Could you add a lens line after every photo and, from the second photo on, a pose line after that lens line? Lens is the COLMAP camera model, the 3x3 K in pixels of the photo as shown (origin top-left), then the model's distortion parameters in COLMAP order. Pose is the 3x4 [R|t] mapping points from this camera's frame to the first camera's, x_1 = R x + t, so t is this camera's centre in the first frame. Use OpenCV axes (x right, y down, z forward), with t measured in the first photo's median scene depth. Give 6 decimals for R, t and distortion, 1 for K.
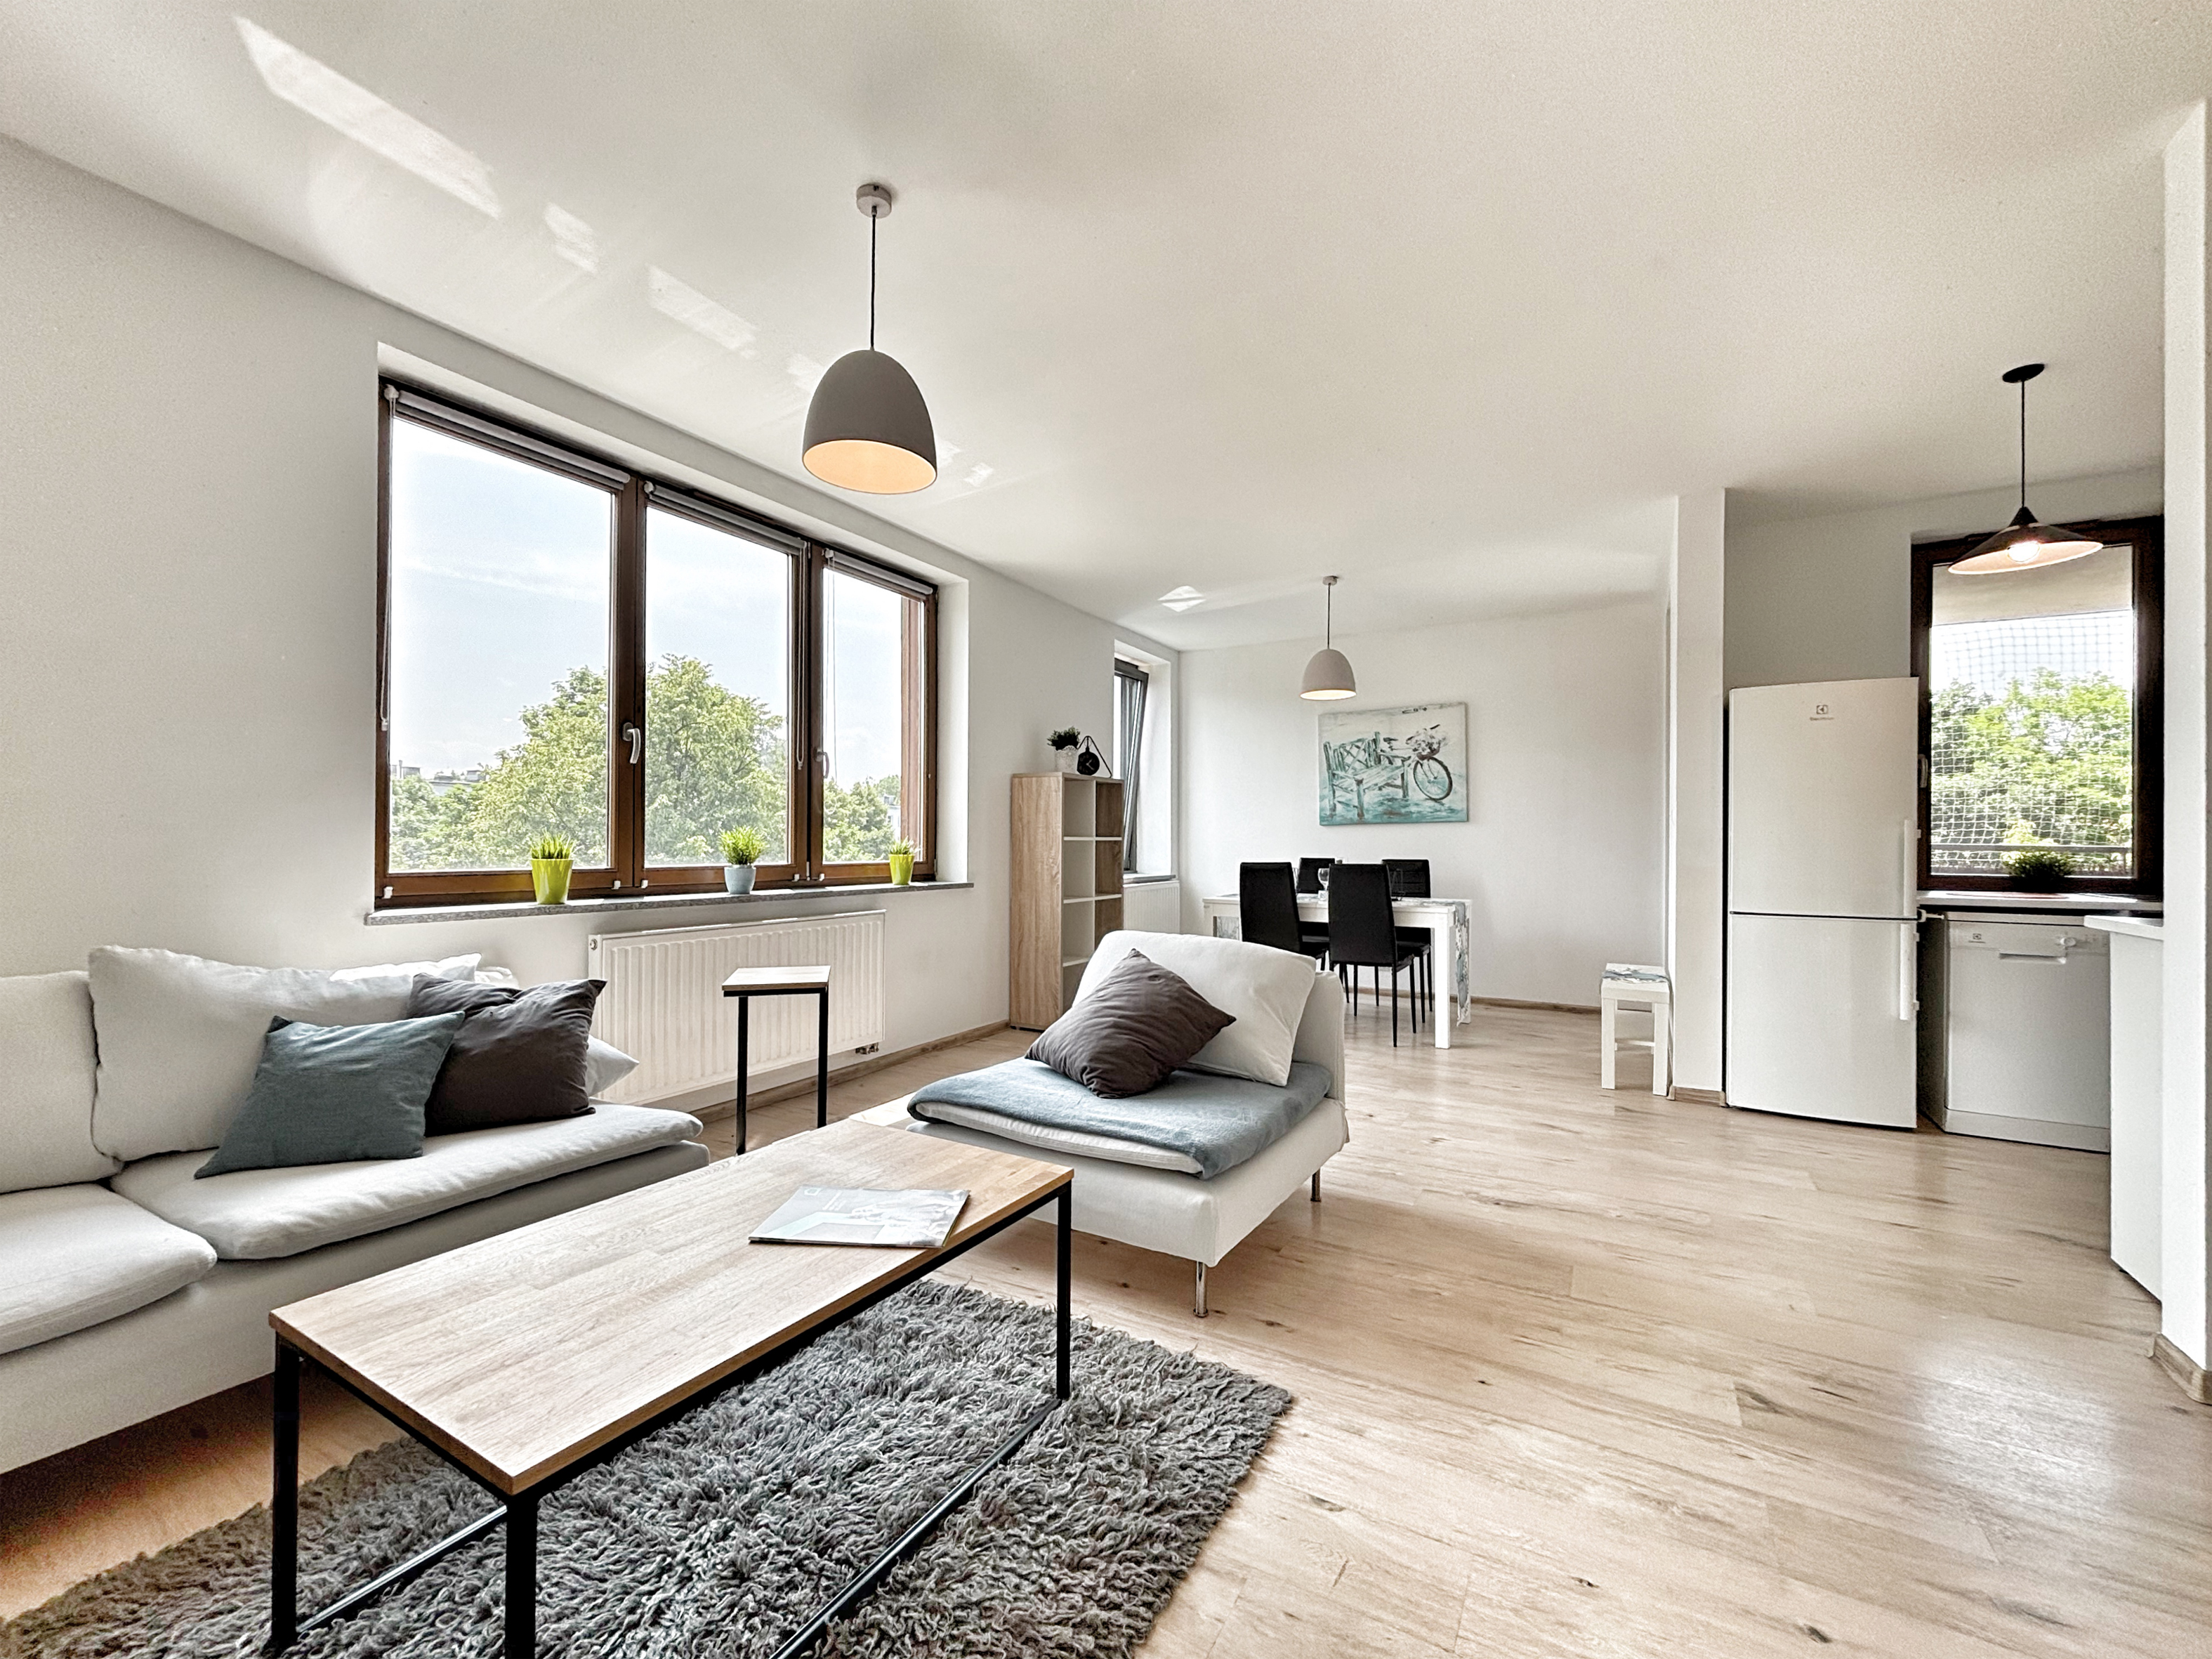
lens RADIAL K [[908.0, 0, 1118.2], [0, 908.0, 840.6], [0, 0, 1]] dist [-0.001626, -0.000093]
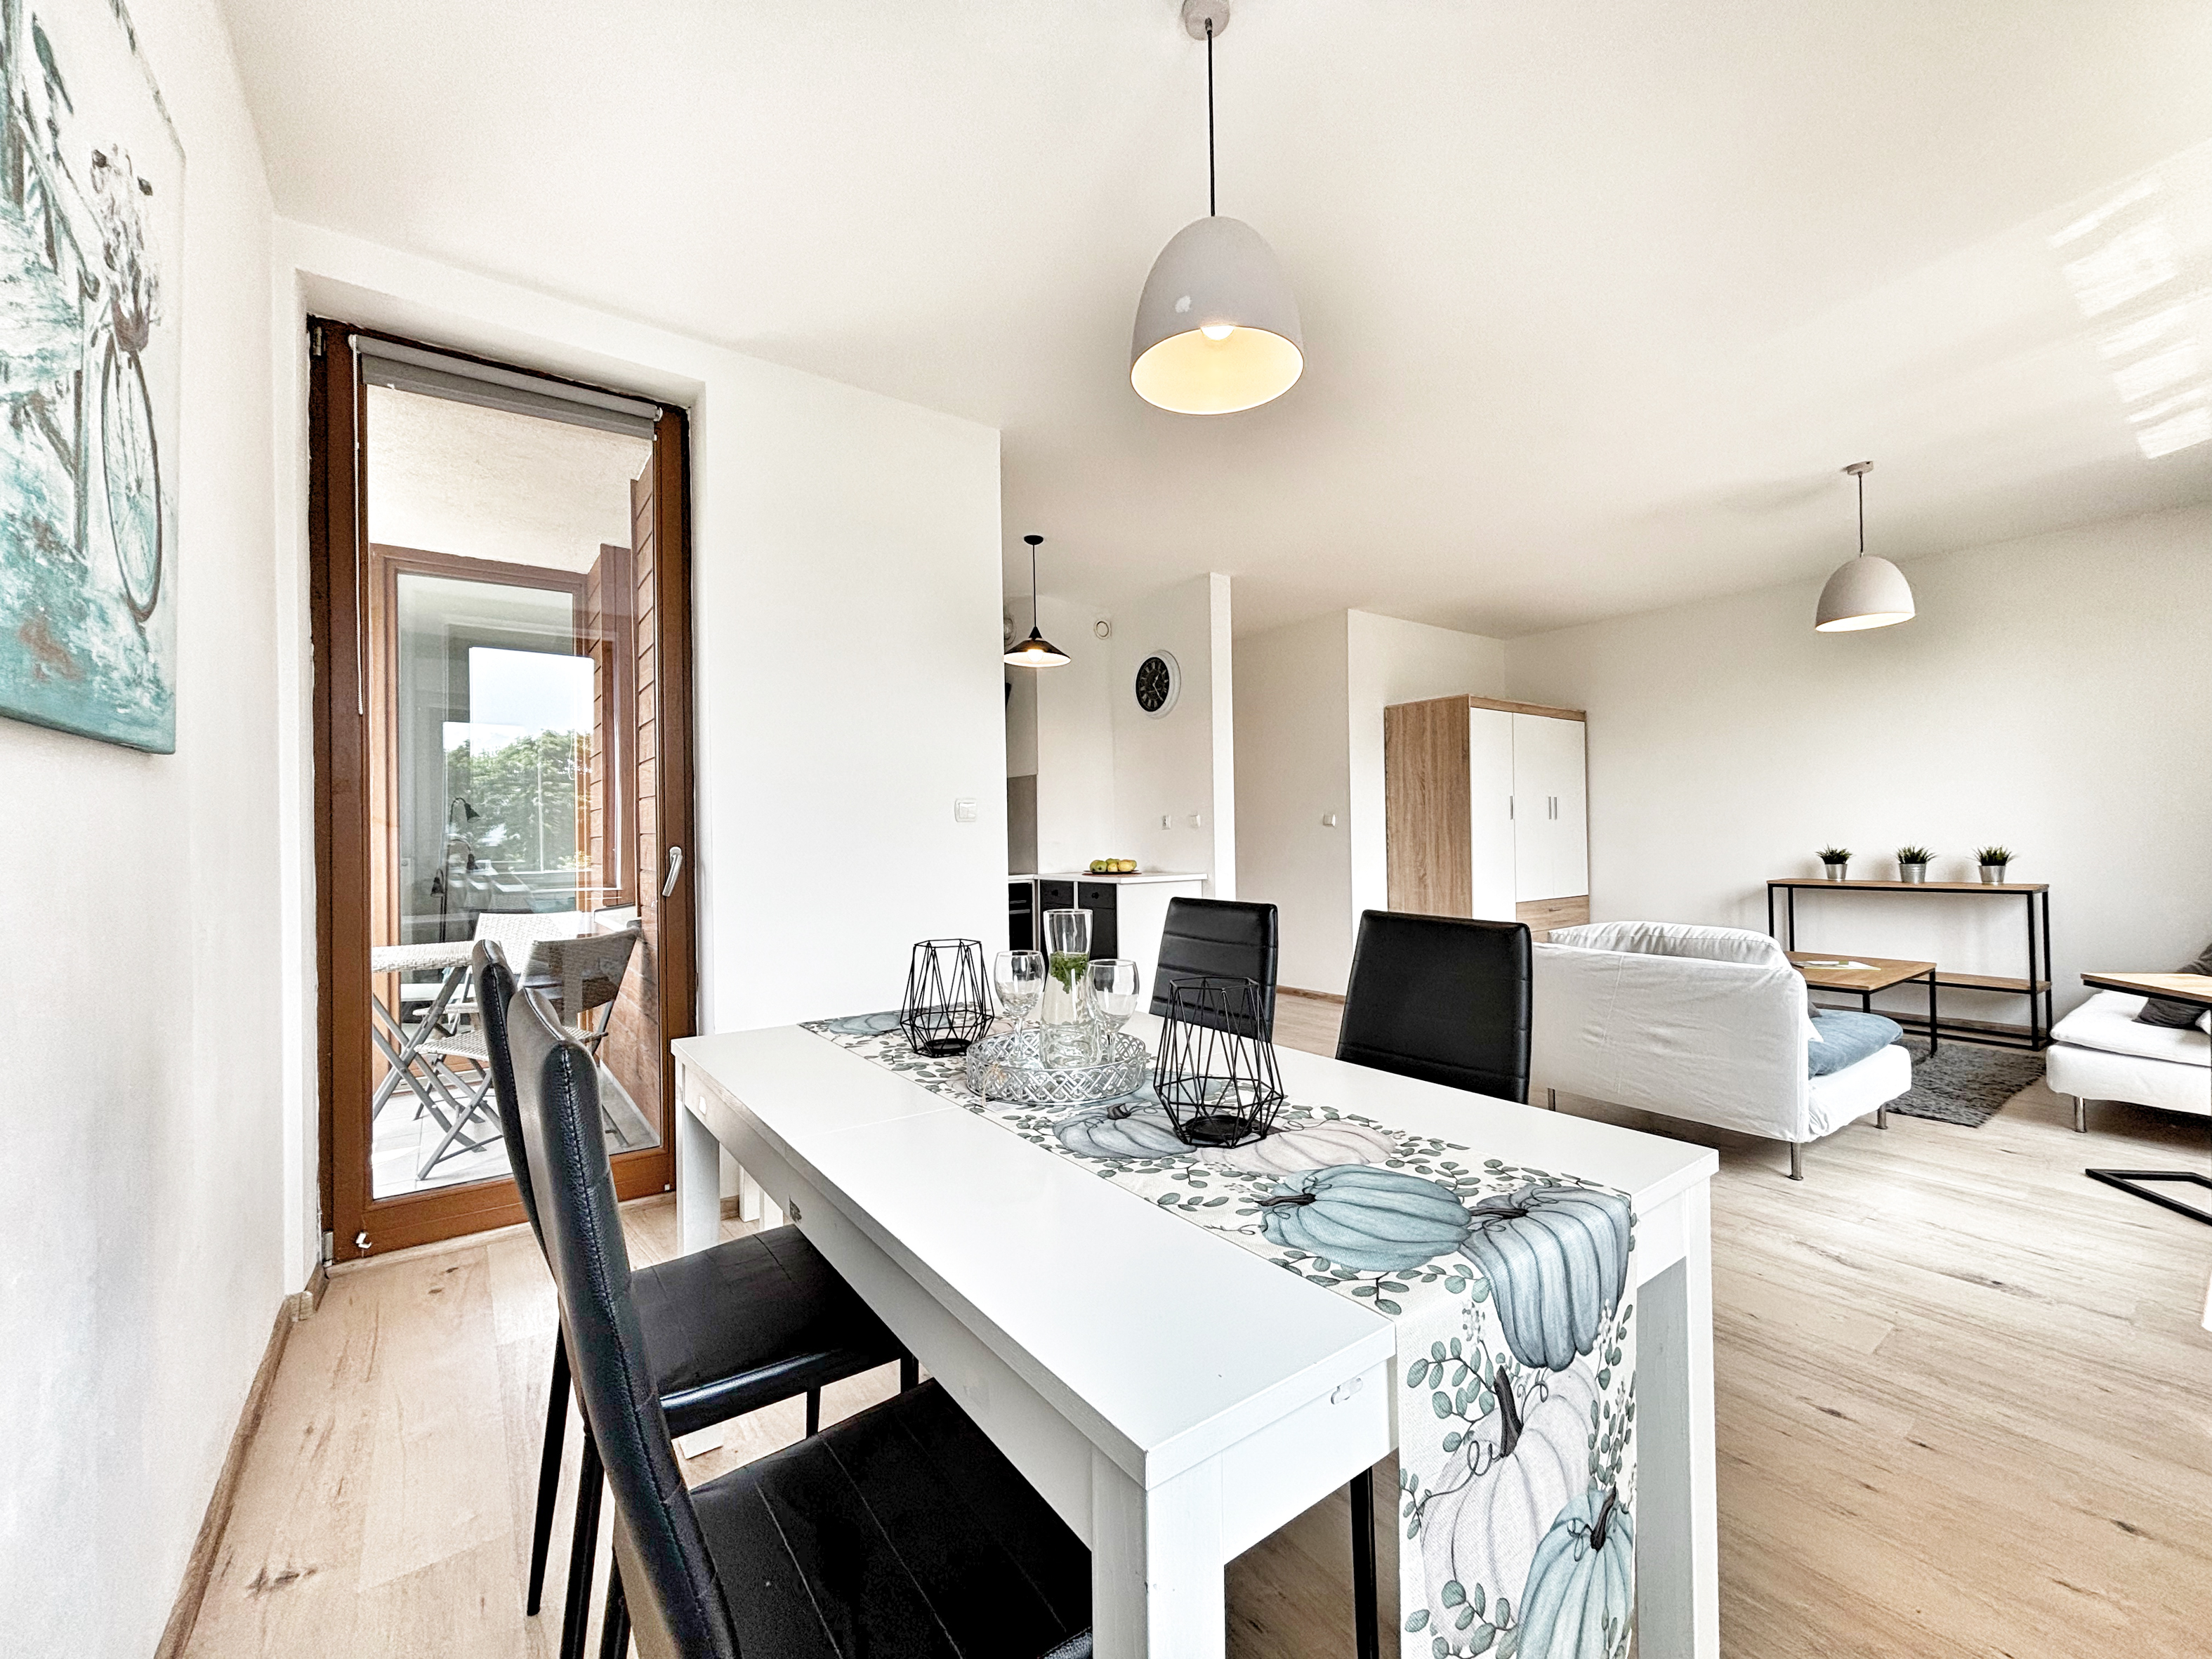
lens RADIAL K [[892.9, 0, 1098.6], [0, 892.9, 824.8], [0, 0, 1]] dist [0.000194, 0.000124]
pose [[-0.907087, 0.011629, 0.420783, 0.145837], [0.008365, 0.999919, -0.009602, -0.007147], [-0.420861, -0.005190, -0.907110, 1.330538]]
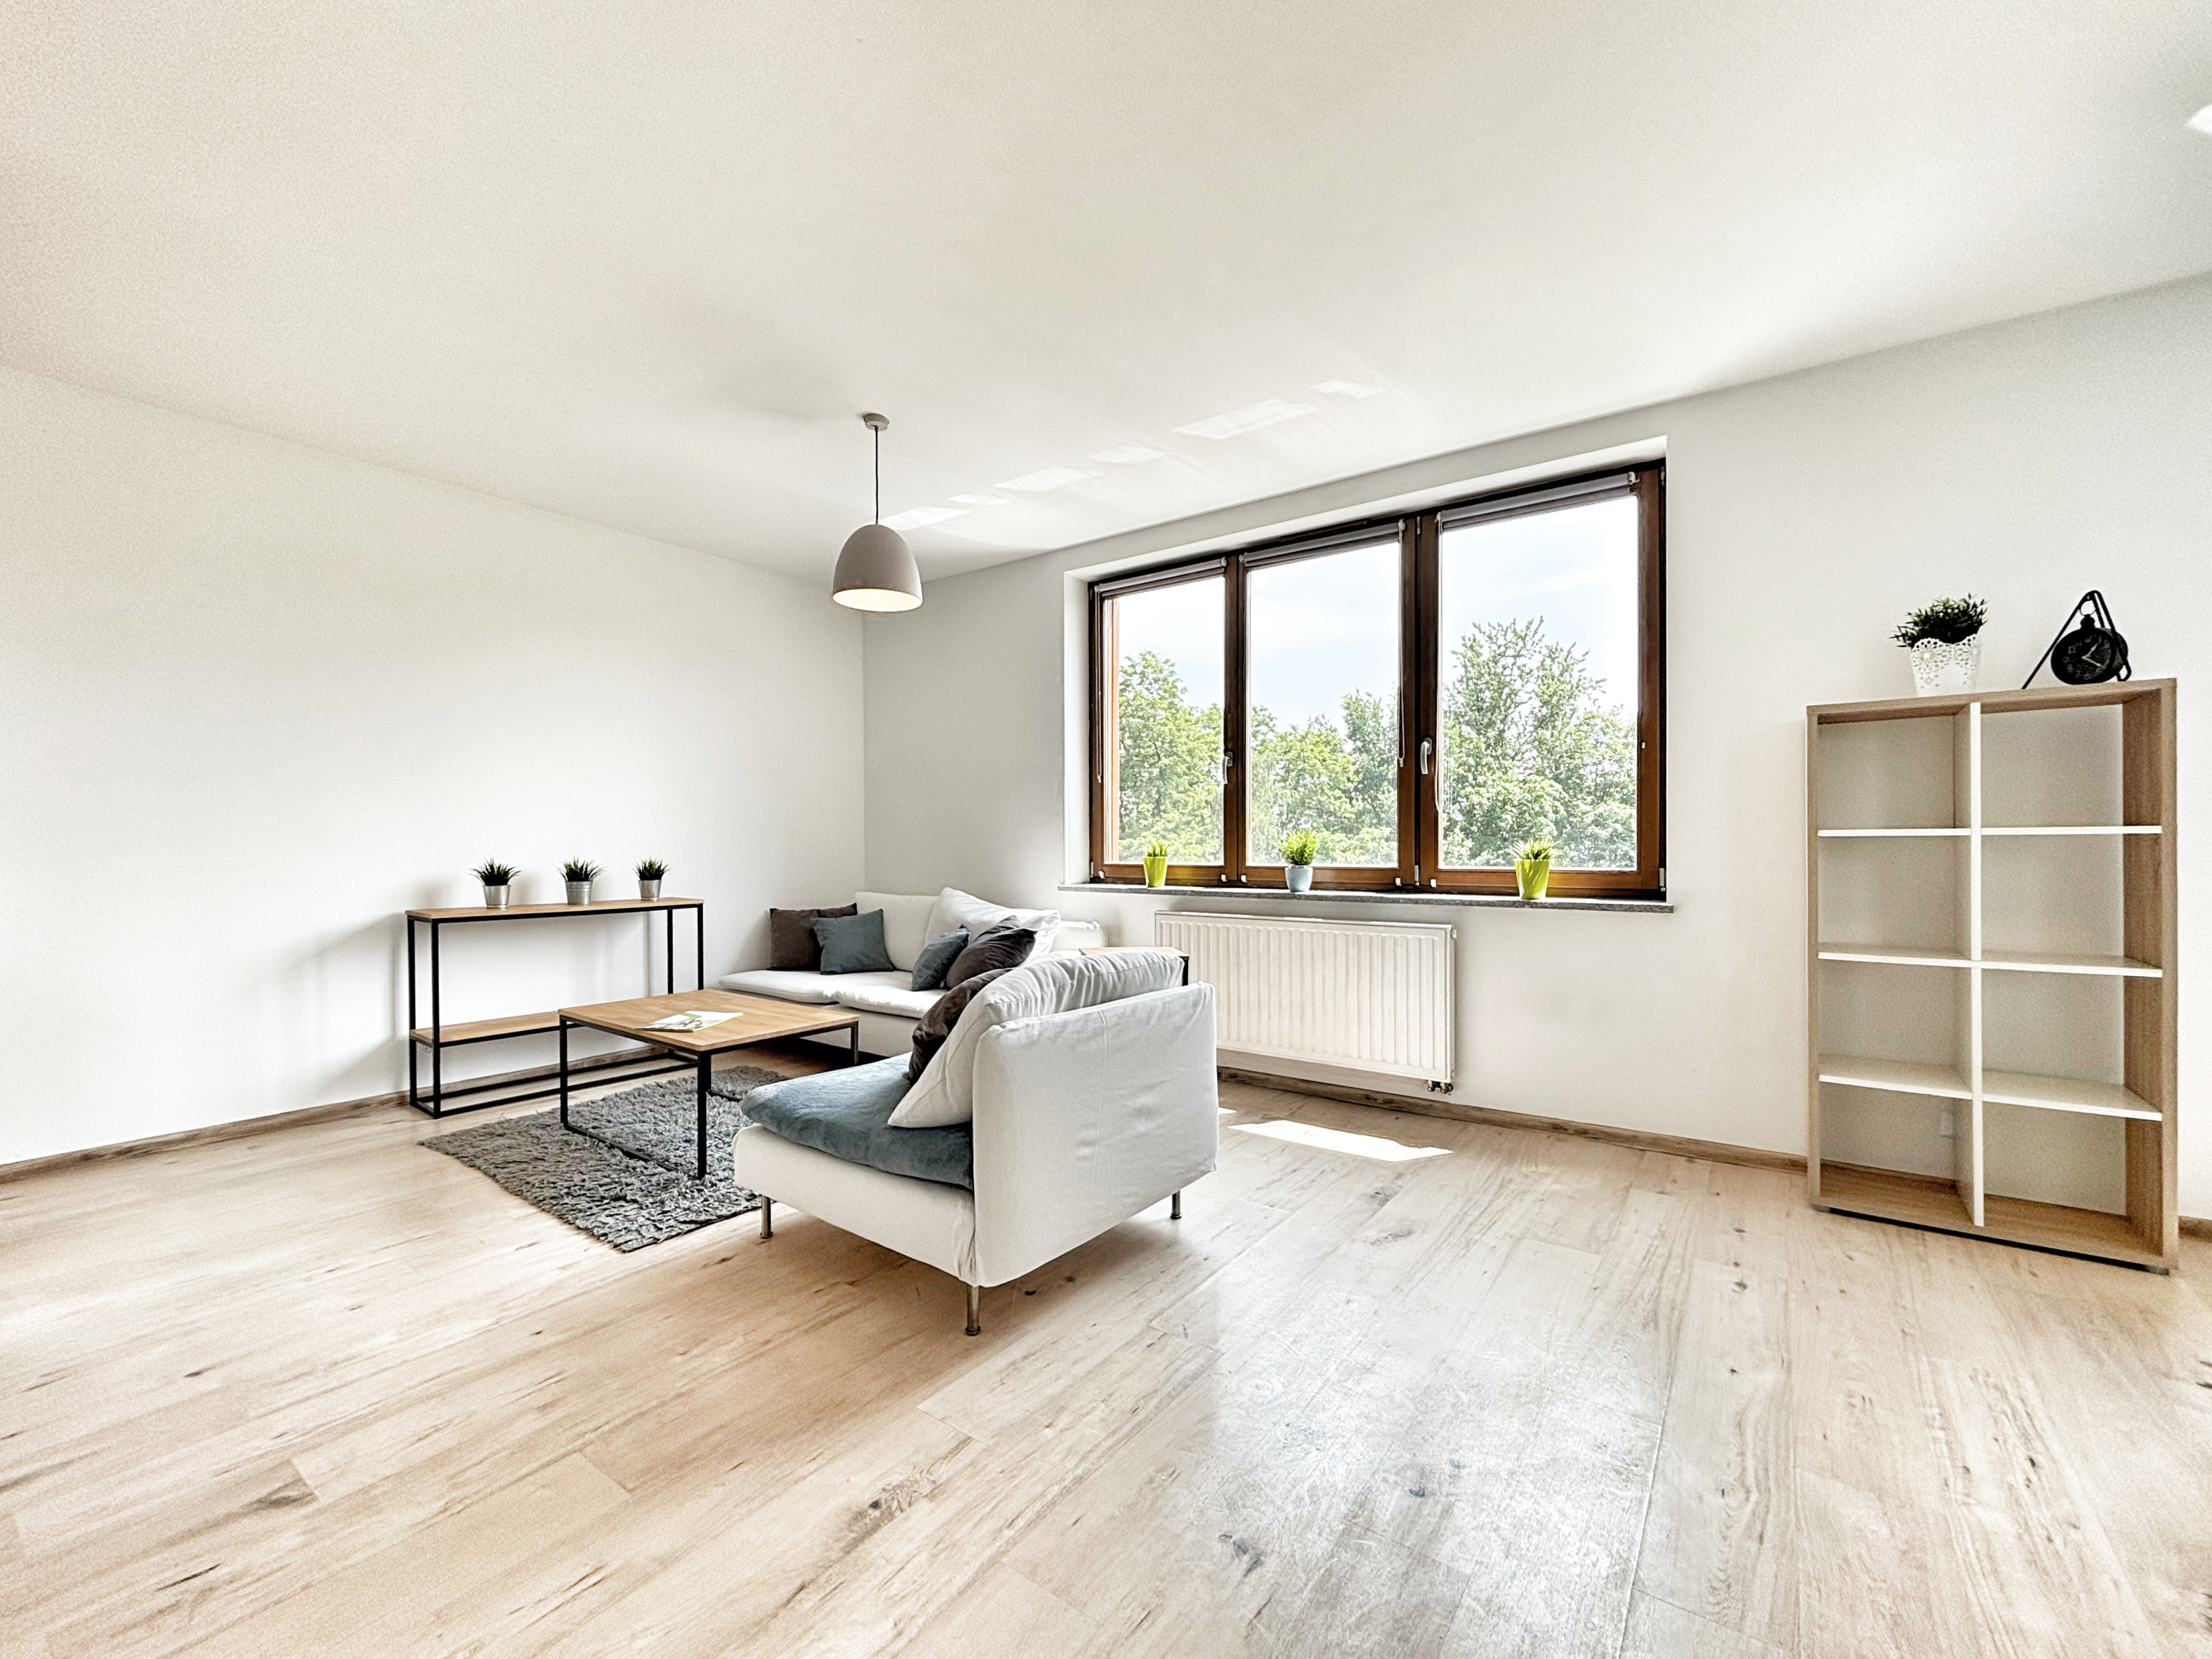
lens RADIAL K [[924.2, 0, 1096.0], [0, 924.2, 848.1], [0, 0, 1]] dist [-0.002319, -0.000789]
pose [[-0.125268, -0.002788, -0.992119, 0.513475], [0.002036, 0.999993, -0.003067, 0.006746], [0.992121, -0.002404, -0.125261, 0.653128]]
